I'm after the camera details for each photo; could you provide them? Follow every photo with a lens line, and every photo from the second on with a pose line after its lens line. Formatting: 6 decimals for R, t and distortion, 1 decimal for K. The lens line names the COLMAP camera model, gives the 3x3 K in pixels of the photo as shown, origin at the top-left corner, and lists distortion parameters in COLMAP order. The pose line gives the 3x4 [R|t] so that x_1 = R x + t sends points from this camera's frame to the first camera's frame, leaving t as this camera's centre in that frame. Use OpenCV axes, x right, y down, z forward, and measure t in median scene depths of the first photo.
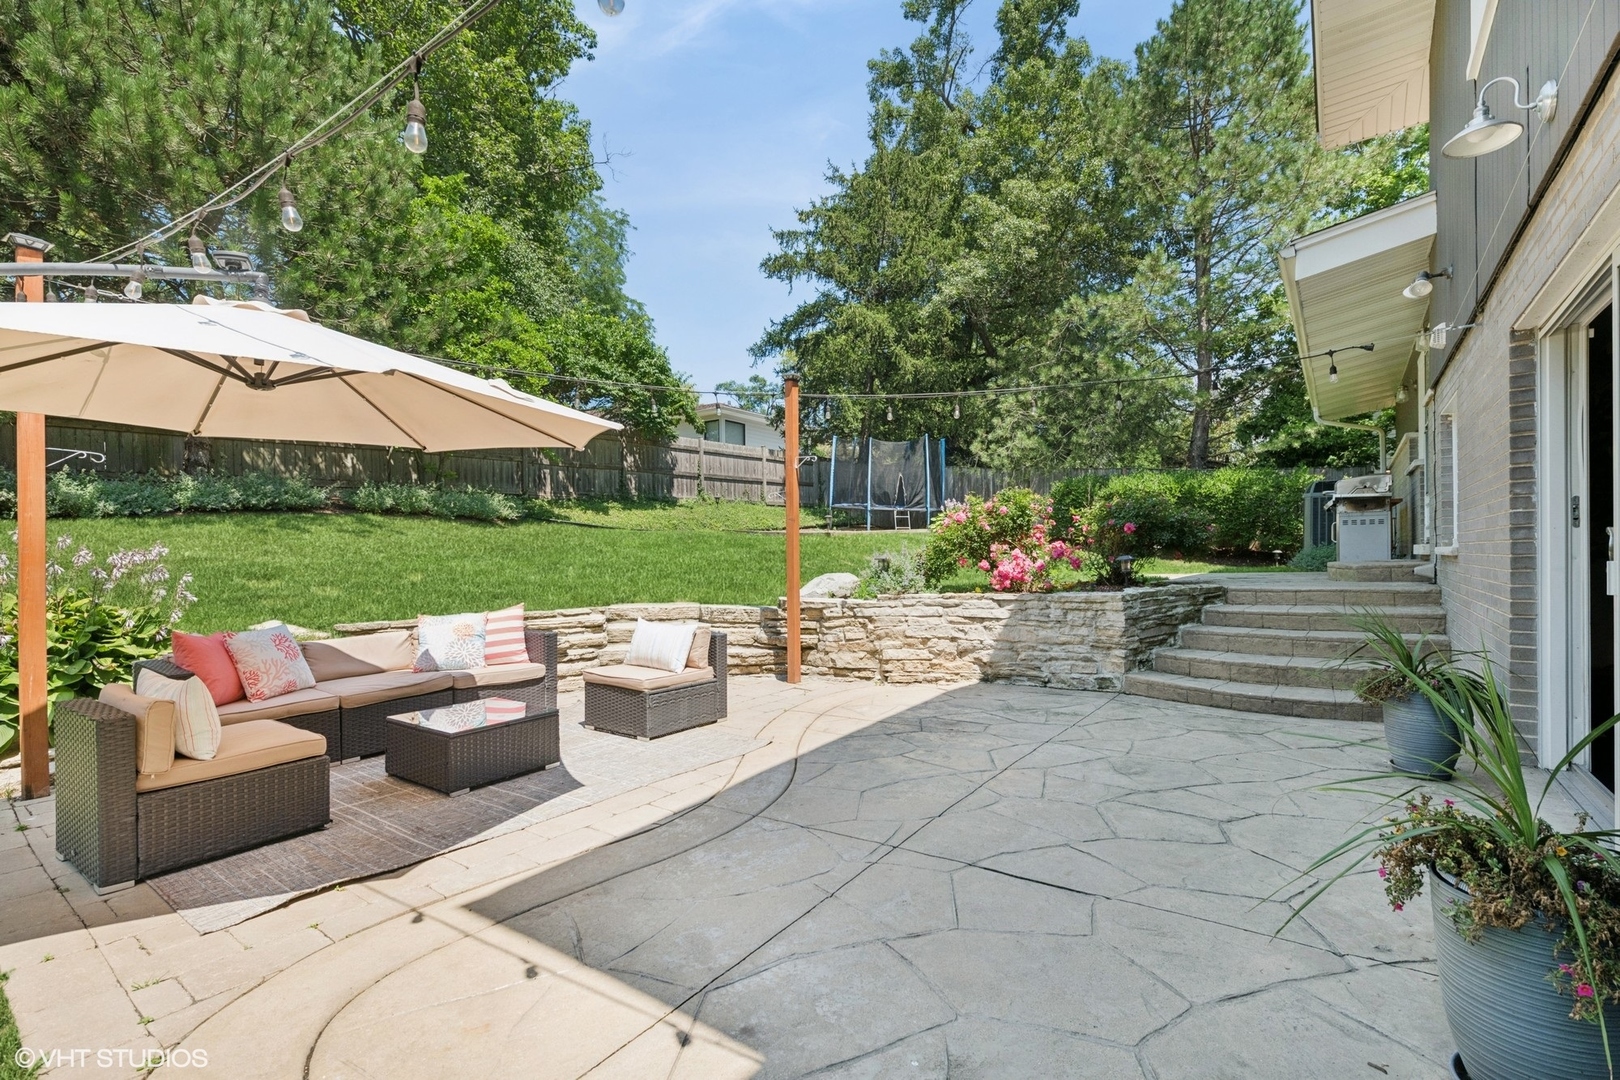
lens RADIAL K [[746.3, 0, 810.0], [0, 746.3, 540.0], [0, 0, 1]] dist [-0.000128, -0.000020]
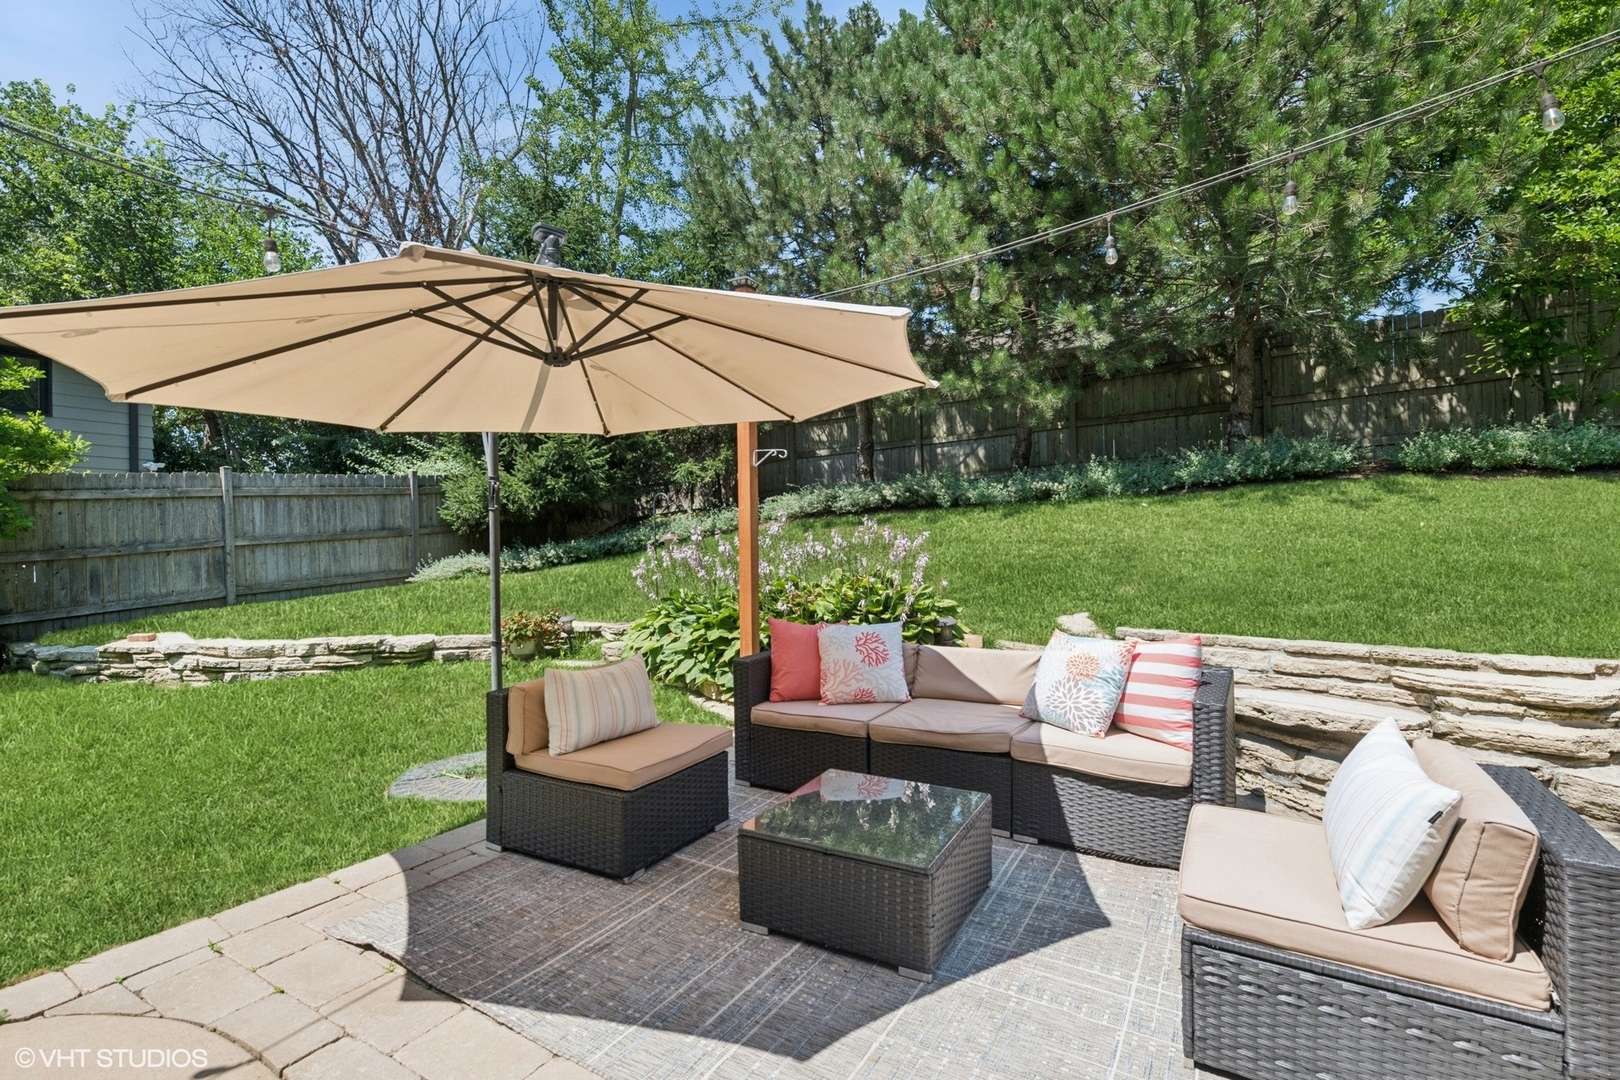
lens RADIAL K [[728.3, 0, 810.0], [0, 728.3, 540.0], [0, 0, 1]] dist [-0.001324, -0.000517]
pose [[0.101796, 0.013102, -0.994719, 0.132165], [0.027294, 0.999500, 0.015958, 0.002969], [0.994431, -0.028774, 0.101387, 0.926034]]
